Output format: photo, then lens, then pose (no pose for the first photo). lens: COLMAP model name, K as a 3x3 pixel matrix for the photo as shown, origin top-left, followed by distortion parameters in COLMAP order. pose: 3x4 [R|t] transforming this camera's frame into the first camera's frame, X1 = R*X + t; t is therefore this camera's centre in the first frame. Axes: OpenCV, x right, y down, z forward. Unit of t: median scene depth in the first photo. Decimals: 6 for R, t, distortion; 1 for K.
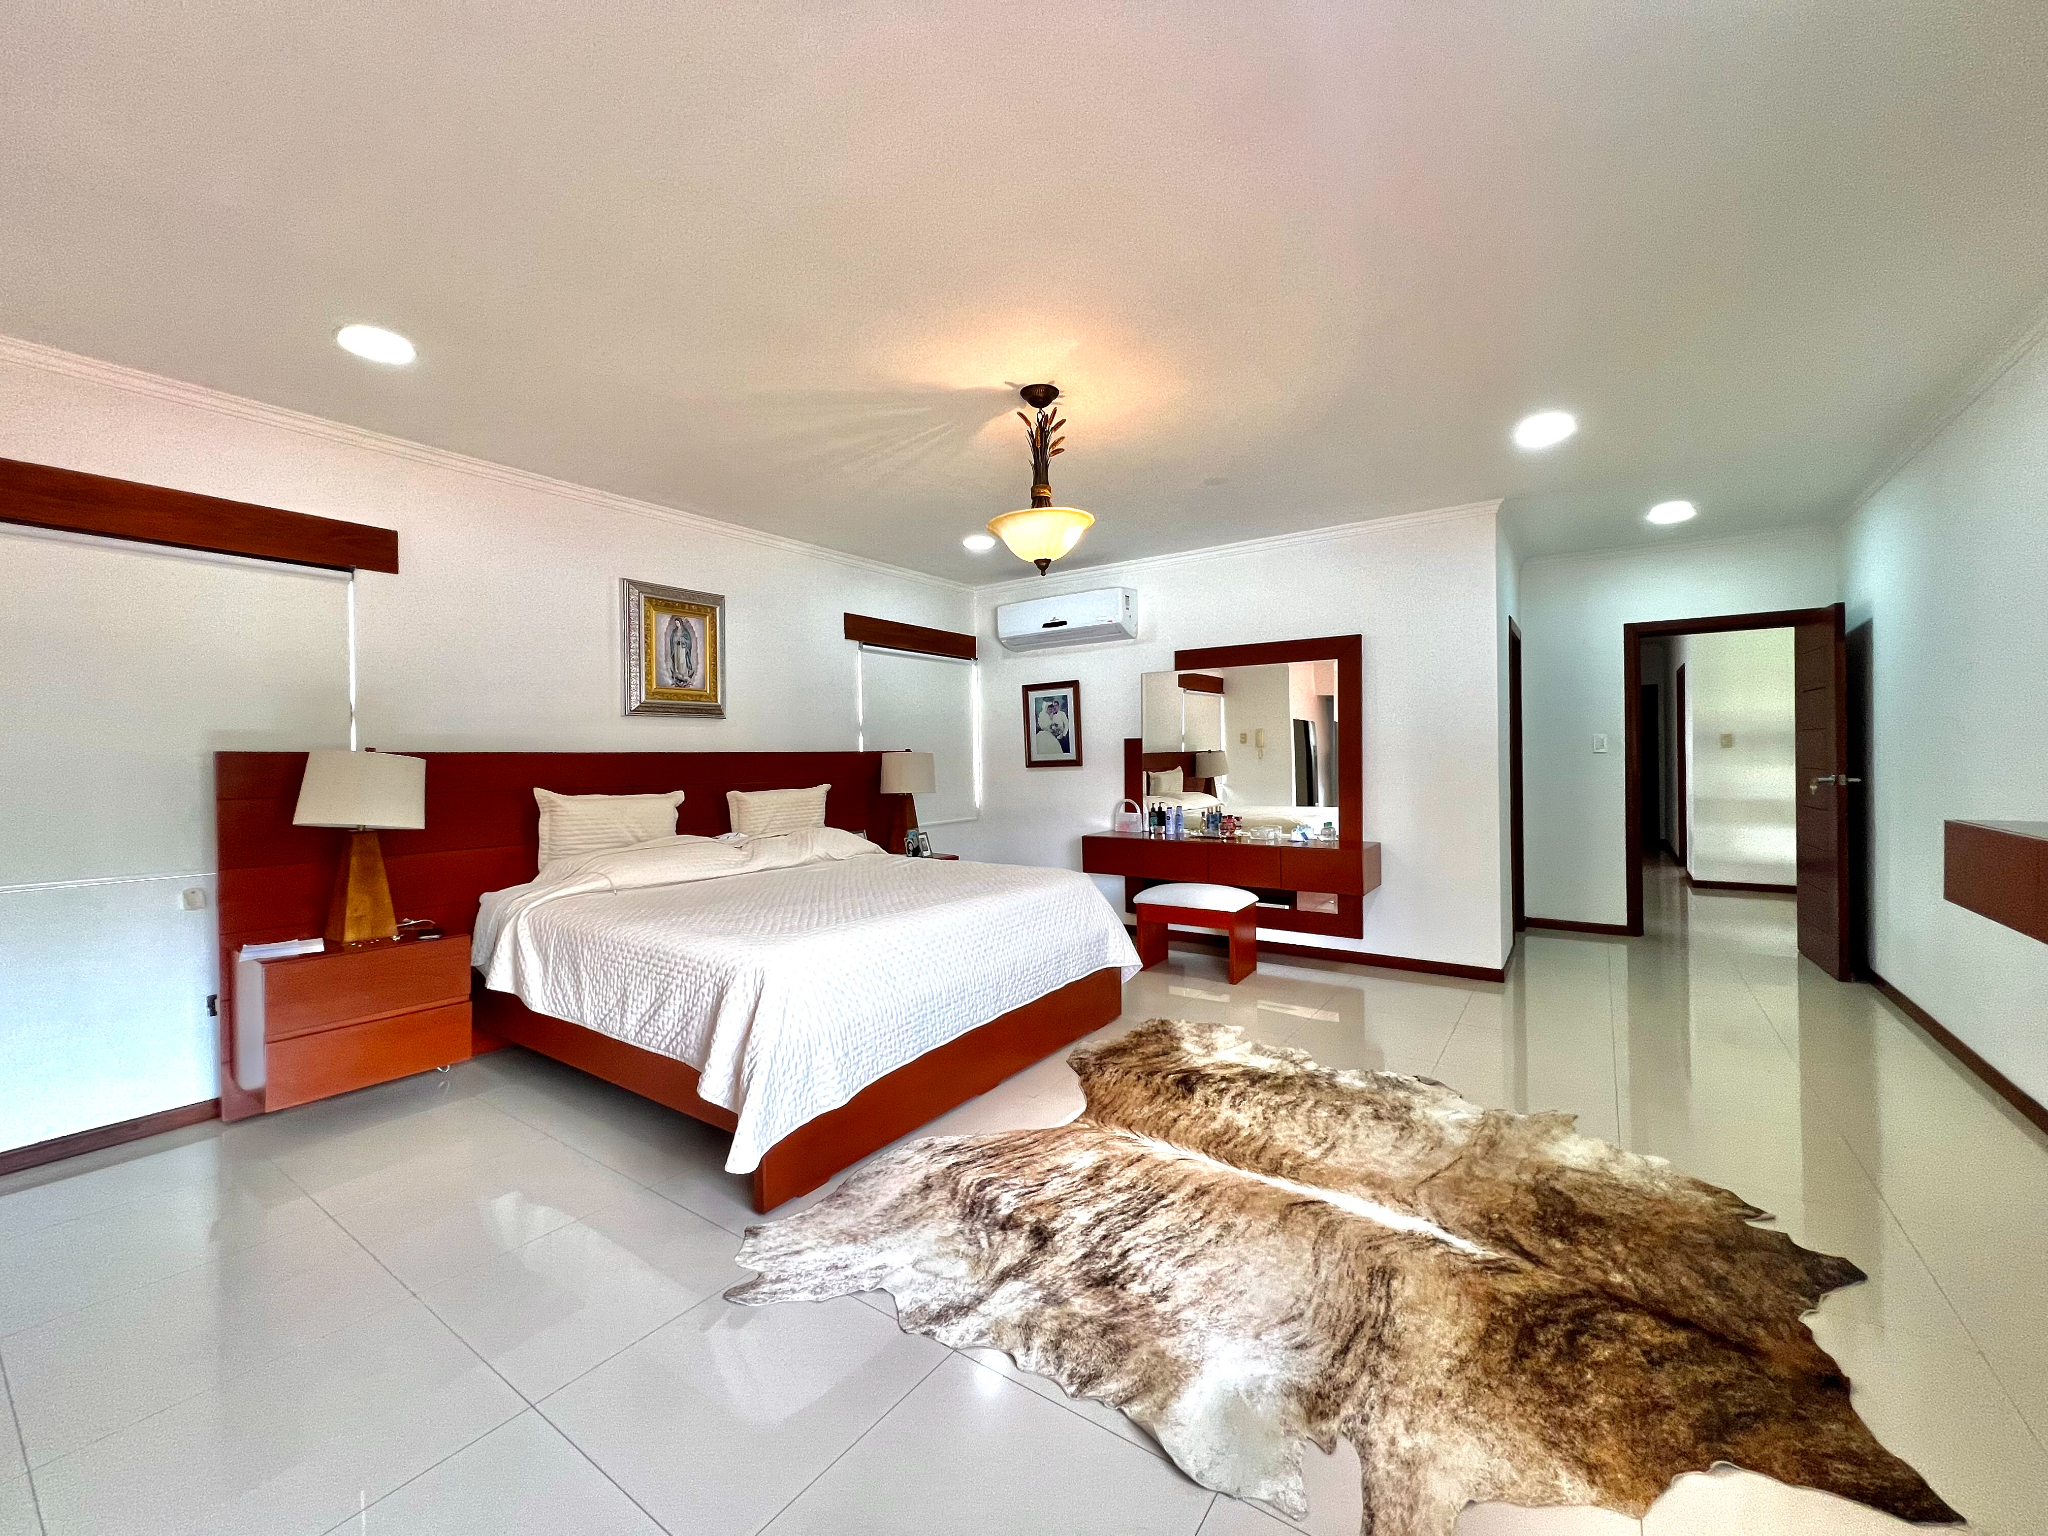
lens RADIAL K [[821.9, 0, 1012.3], [0, 821.9, 758.7], [0, 0, 1]] dist [-0.000548, 0.000383]
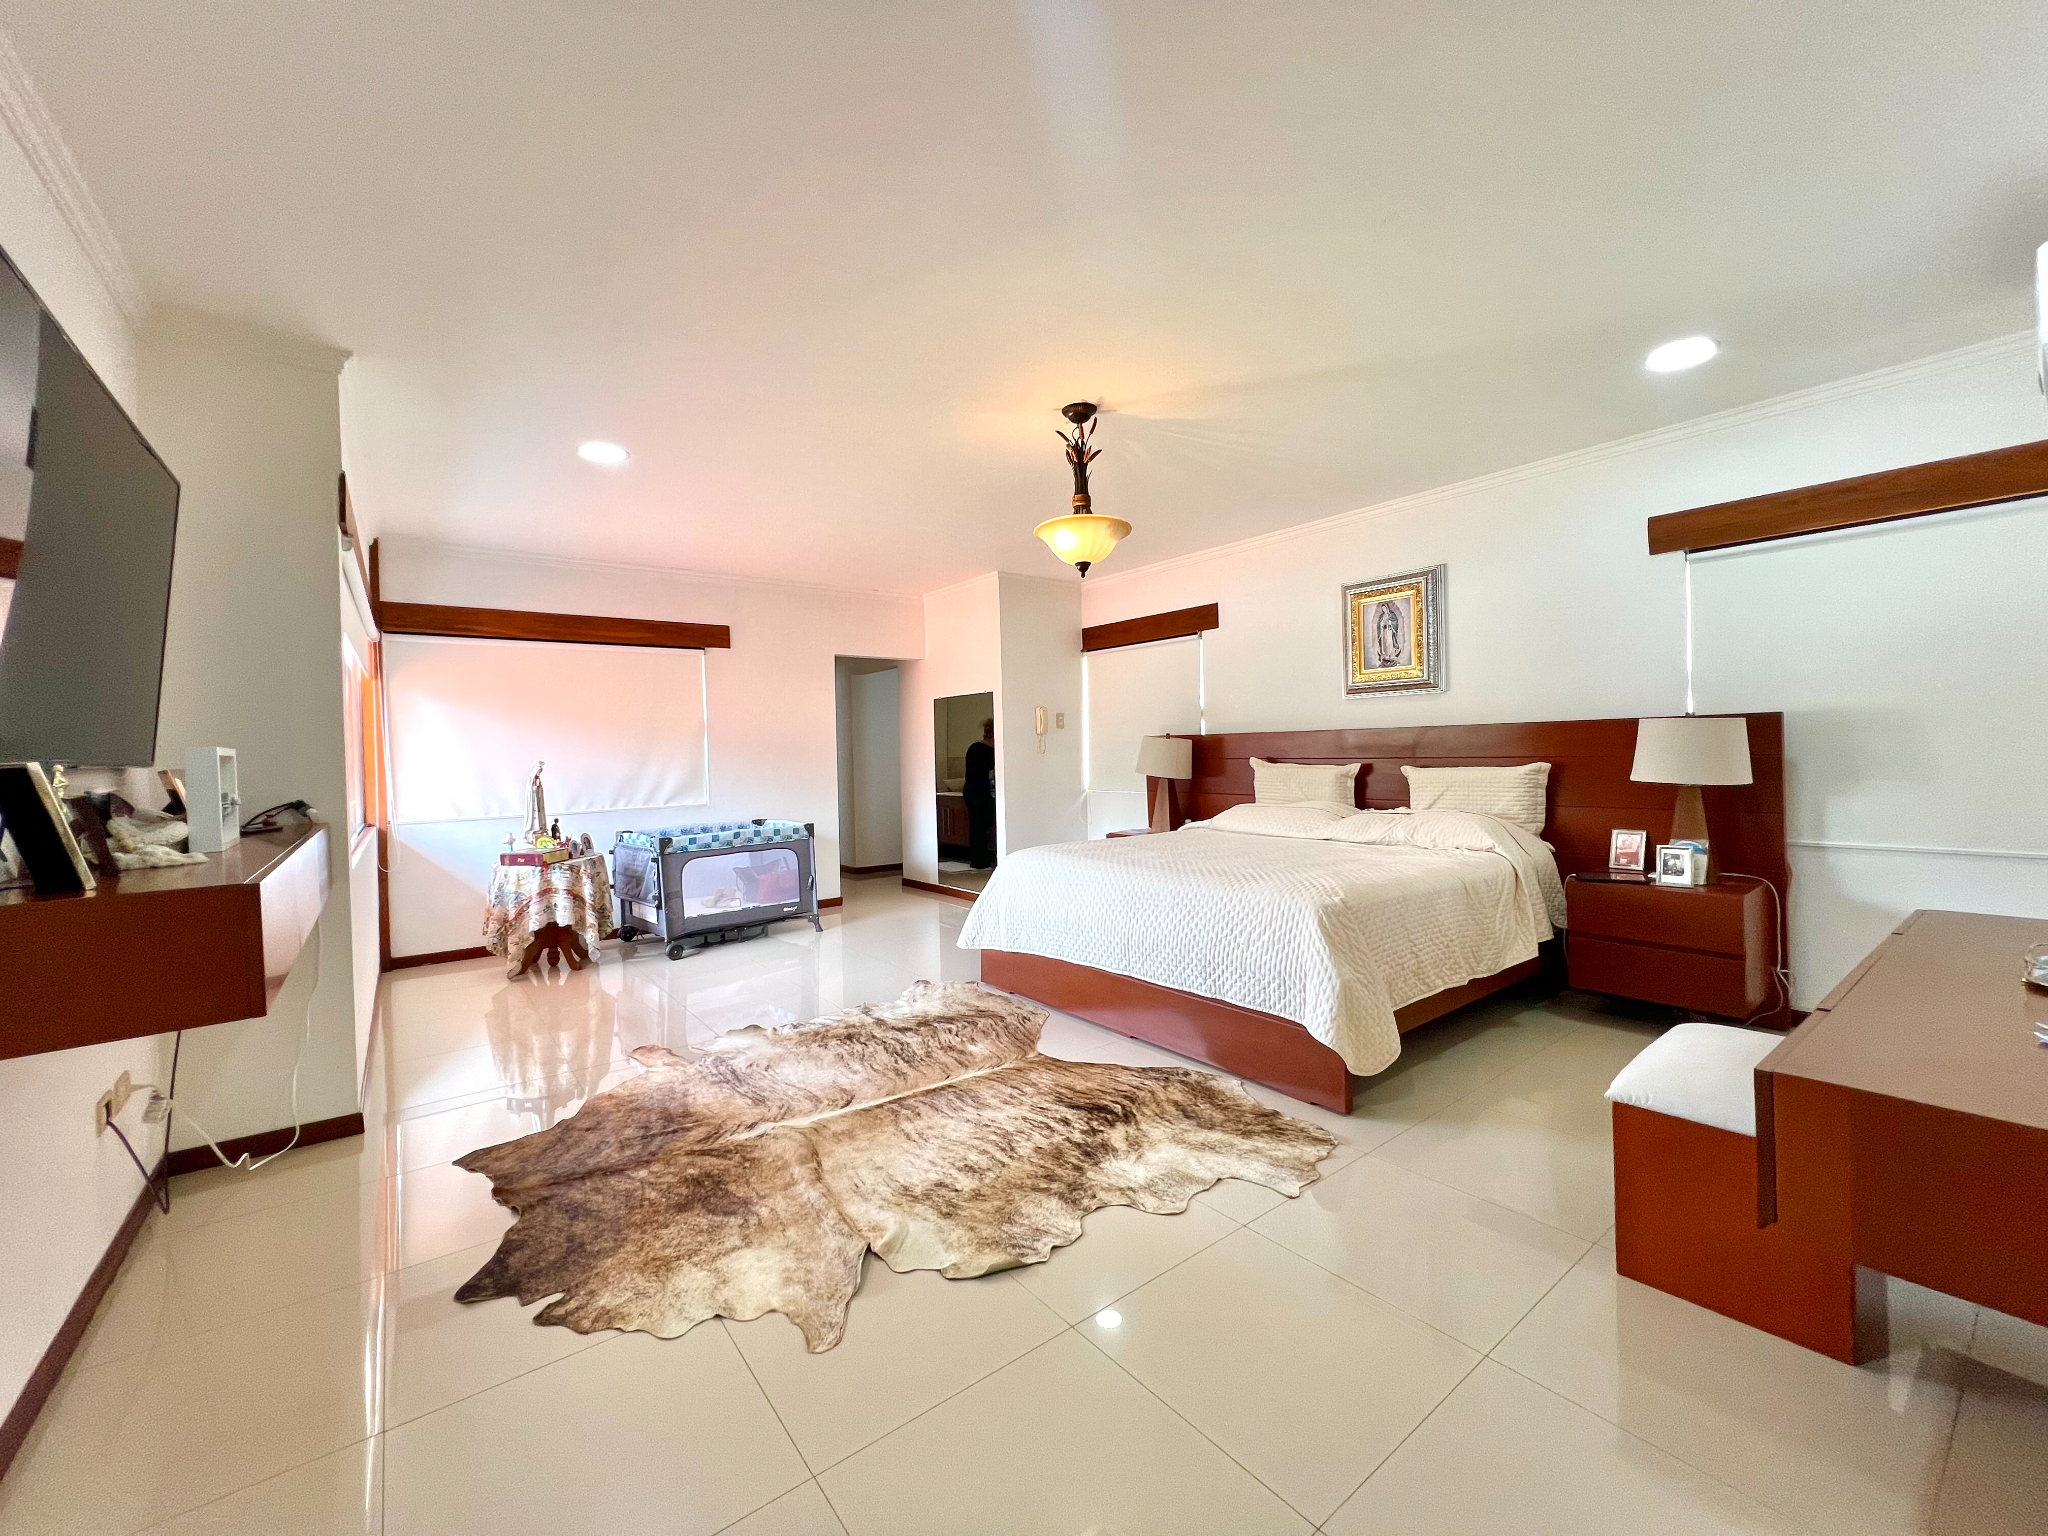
lens RADIAL K [[821.9, 0, 1012.3], [0, 821.9, 758.7], [0, 0, 1]] dist [-0.000548, 0.000383]
pose [[-0.299528, 0.030032, -0.953615, 1.243630], [0.027590, 0.999359, 0.022807, -0.008924], [0.953688, -0.019479, -0.300165, 1.374681]]
